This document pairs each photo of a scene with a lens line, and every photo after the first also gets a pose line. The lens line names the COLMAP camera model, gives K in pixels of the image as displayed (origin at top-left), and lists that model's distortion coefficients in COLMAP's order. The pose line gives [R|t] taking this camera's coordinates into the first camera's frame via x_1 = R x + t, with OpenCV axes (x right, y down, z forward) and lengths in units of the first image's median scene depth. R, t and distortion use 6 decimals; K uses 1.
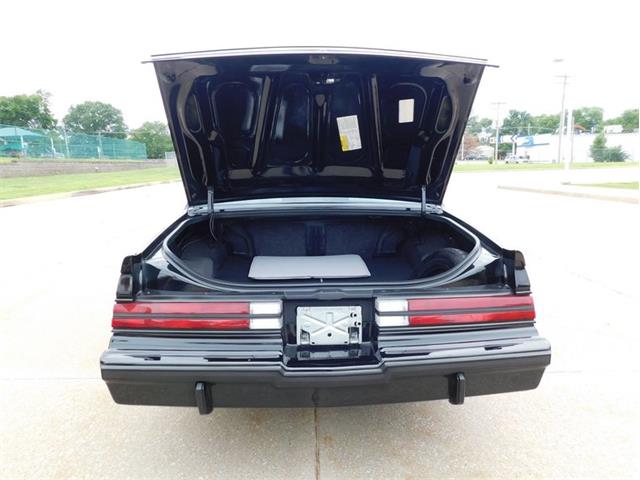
lens RADIAL K [[437.4, 0, 322.6], [0, 437.4, 239.7], [0, 0, 1]] dist [-0.074635, 0.057488]
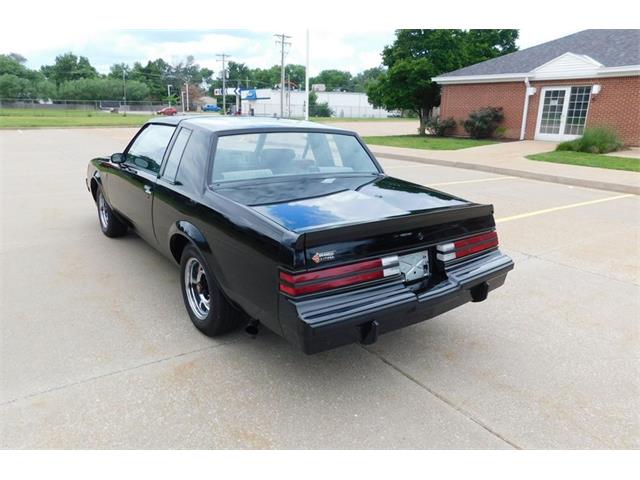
lens RADIAL K [[440.4, 0, 306.5], [0, 440.4, 247.6], [0, 0, 1]] dist [-0.080717, 0.056626]
pose [[0.840333, -0.127179, 0.526940, -0.050664], [0.060820, 0.988071, 0.141482, -0.004434], [-0.538647, -0.086844, 0.838044, -0.000735]]
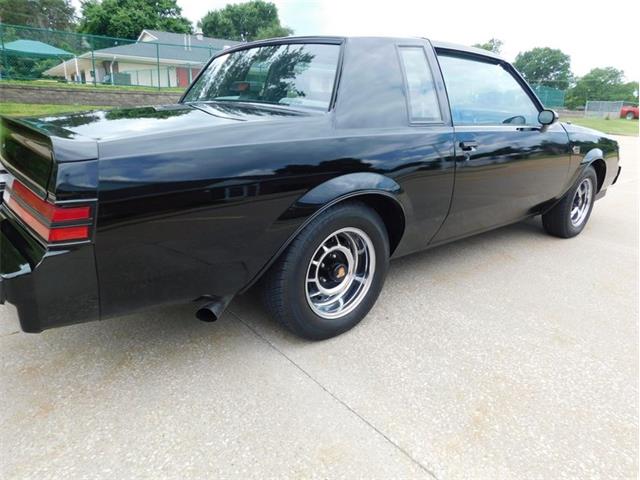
lens RADIAL K [[437.4, 0, 322.6], [0, 437.4, 239.7], [0, 0, 1]] dist [-0.074635, 0.057488]
pose [[0.600230, 0.261751, -0.755784, 0.062276], [-0.177916, 0.964954, 0.192896, -0.001228], [0.779788, 0.018684, 0.625764, 0.045329]]
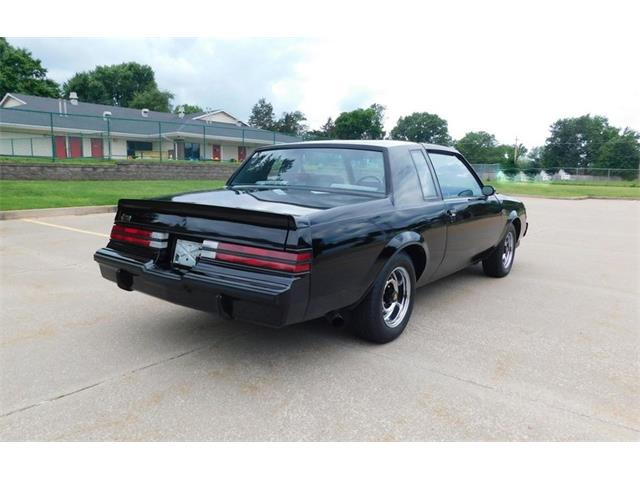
lens RADIAL K [[477.7, 0, 306.0], [0, 477.7, 267.8], [0, 0, 1]] dist [-0.081870, 0.061881]
pose [[0.756755, 0.148239, -0.636668, 0.067859], [-0.139751, 0.988119, 0.063959, 0.003990], [0.638585, 0.040574, 0.768481, -0.000495]]
